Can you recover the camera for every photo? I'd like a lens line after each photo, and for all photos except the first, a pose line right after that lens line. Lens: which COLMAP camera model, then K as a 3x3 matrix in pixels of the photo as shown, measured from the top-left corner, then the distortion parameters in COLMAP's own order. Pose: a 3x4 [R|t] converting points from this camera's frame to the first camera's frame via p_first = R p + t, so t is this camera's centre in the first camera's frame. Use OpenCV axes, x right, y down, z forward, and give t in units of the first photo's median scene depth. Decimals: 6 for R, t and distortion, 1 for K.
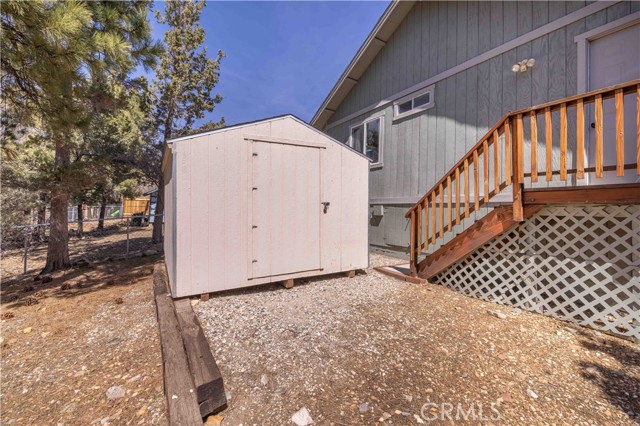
lens RADIAL K [[280.2, 0, 319.9], [0, 280.2, 208.9], [0, 0, 1]] dist [-0.001664, 0.000382]
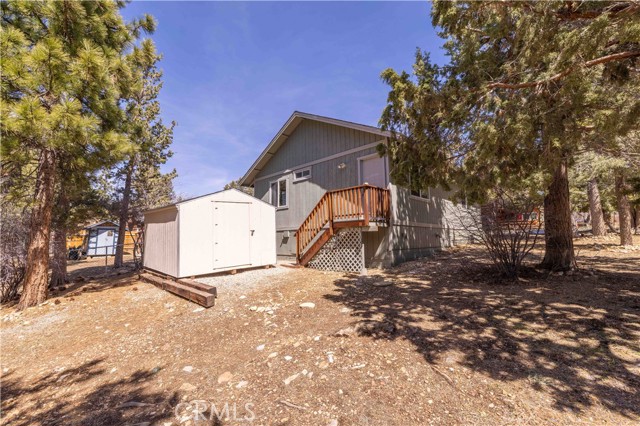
lens RADIAL K [[280.2, 0, 322.8], [0, 280.2, 209.7], [0, 0, 1]] dist [-0.001664, 0.000382]
pose [[0.970755, -0.016504, 0.239505, 0.032267], [0.039176, 0.995152, -0.090214, 0.031130], [-0.236855, 0.096959, 0.966695, -1.089167]]
